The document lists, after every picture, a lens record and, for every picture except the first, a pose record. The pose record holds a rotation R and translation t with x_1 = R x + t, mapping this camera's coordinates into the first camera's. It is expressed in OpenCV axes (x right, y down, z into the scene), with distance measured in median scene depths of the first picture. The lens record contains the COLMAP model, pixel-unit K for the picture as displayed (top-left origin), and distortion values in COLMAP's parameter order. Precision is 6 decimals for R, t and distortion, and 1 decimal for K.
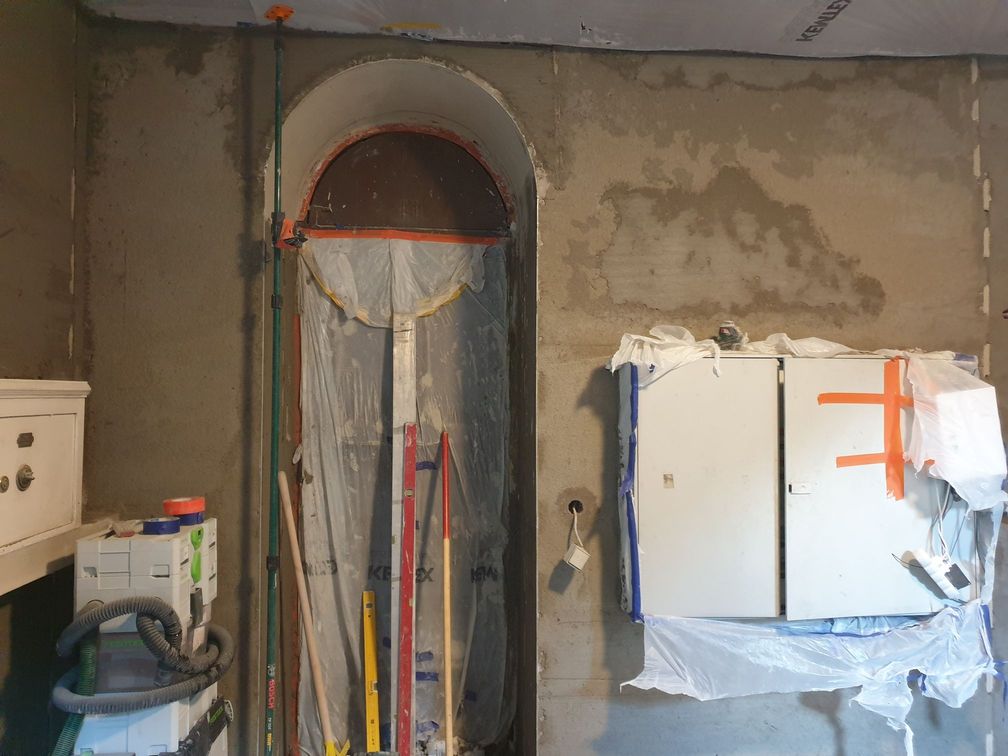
lens RADIAL K [[743.5, 0, 504.0], [0, 743.5, 378.0], [0, 0, 1]] dist [0.004025, -0.059940]
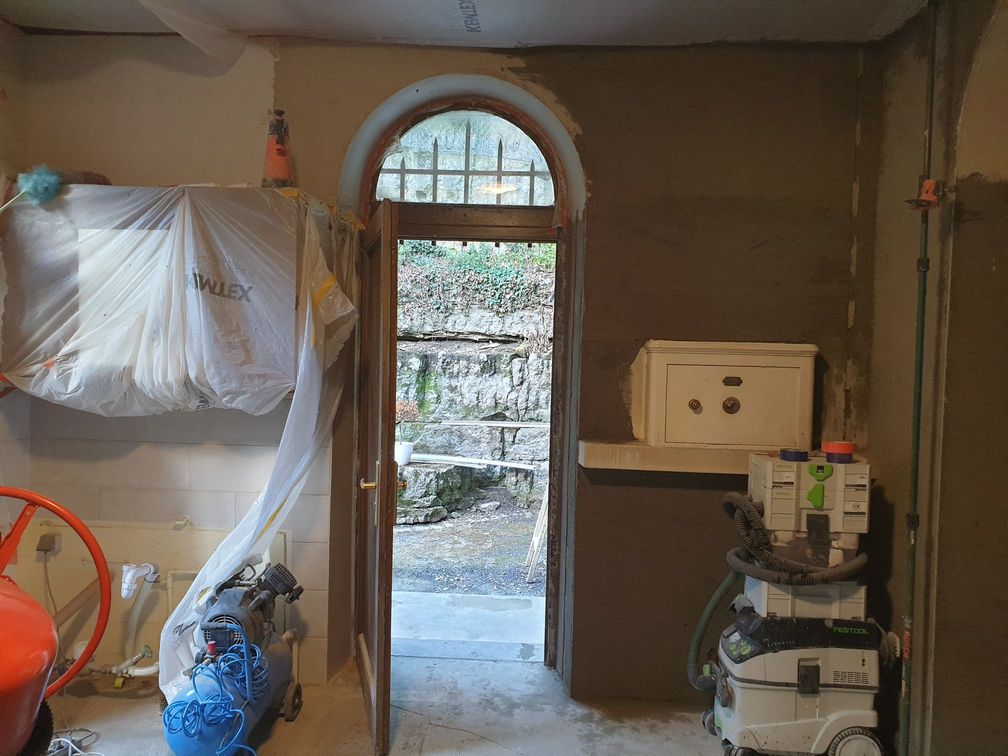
lens RADIAL K [[743.5, 0, 504.0], [0, 743.5, 378.0], [0, 0, 1]] dist [0.004025, -0.059940]
pose [[-0.111831, 0.038459, -0.992983, 0.739879], [-0.010239, 0.999153, 0.039851, 0.015614], [0.993674, 0.014624, -0.111343, 0.533373]]
